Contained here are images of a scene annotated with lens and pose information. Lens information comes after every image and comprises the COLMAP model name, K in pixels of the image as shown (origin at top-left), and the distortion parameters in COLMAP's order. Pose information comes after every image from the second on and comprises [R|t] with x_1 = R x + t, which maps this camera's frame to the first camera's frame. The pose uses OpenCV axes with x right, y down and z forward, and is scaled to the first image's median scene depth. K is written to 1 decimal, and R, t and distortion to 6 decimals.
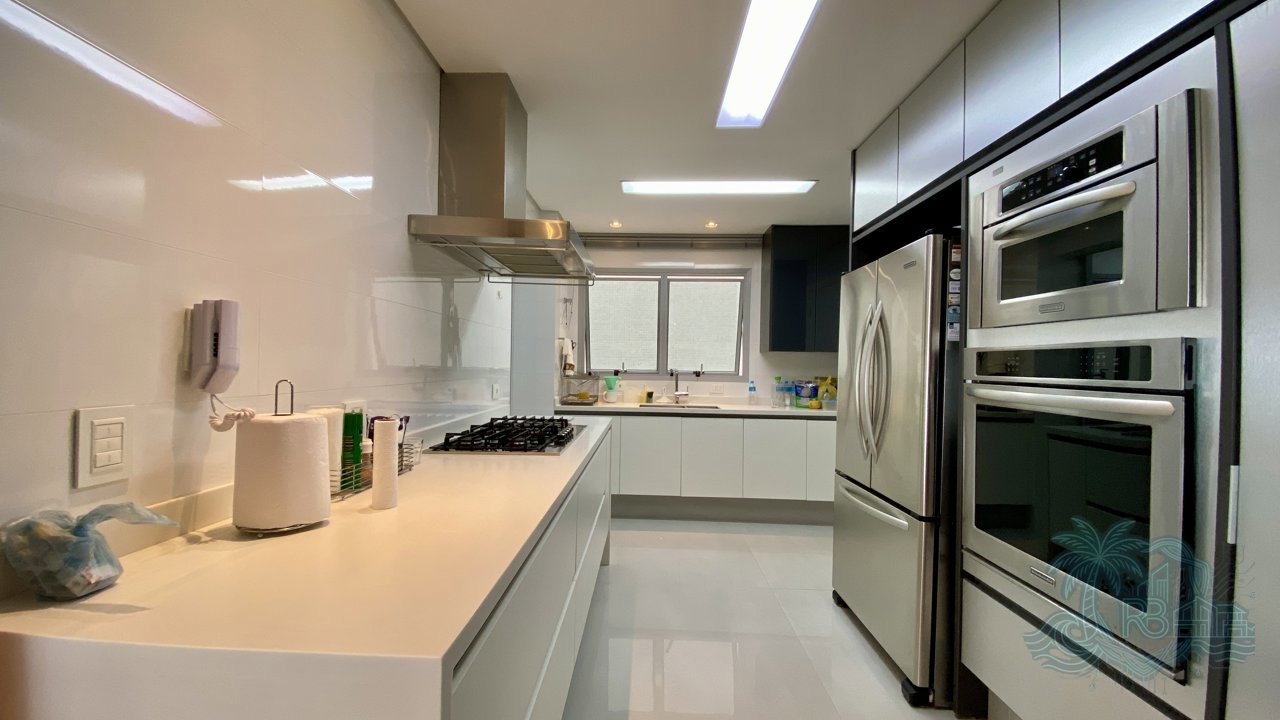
lens RADIAL K [[513.4, 0, 636.6], [0, 513.4, 361.5], [0, 0, 1]] dist [0.041382, -0.033907]
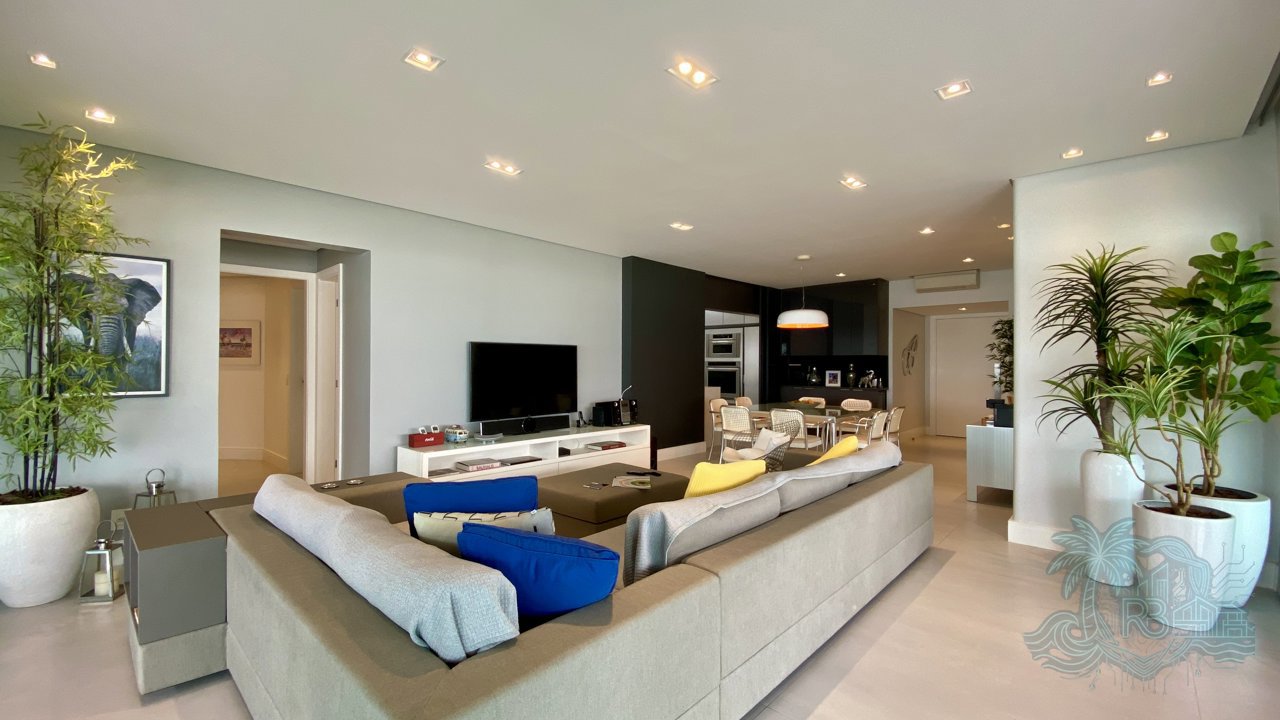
lens RADIAL K [[513.4, 0, 636.6], [0, 513.4, 361.5], [0, 0, 1]] dist [0.041382, -0.033907]
pose [[0.664511, -0.008719, 0.747228, -2.765112], [0.001987, 0.999949, 0.009900, -0.054199], [-0.747276, -0.005094, 0.664494, -1.454306]]
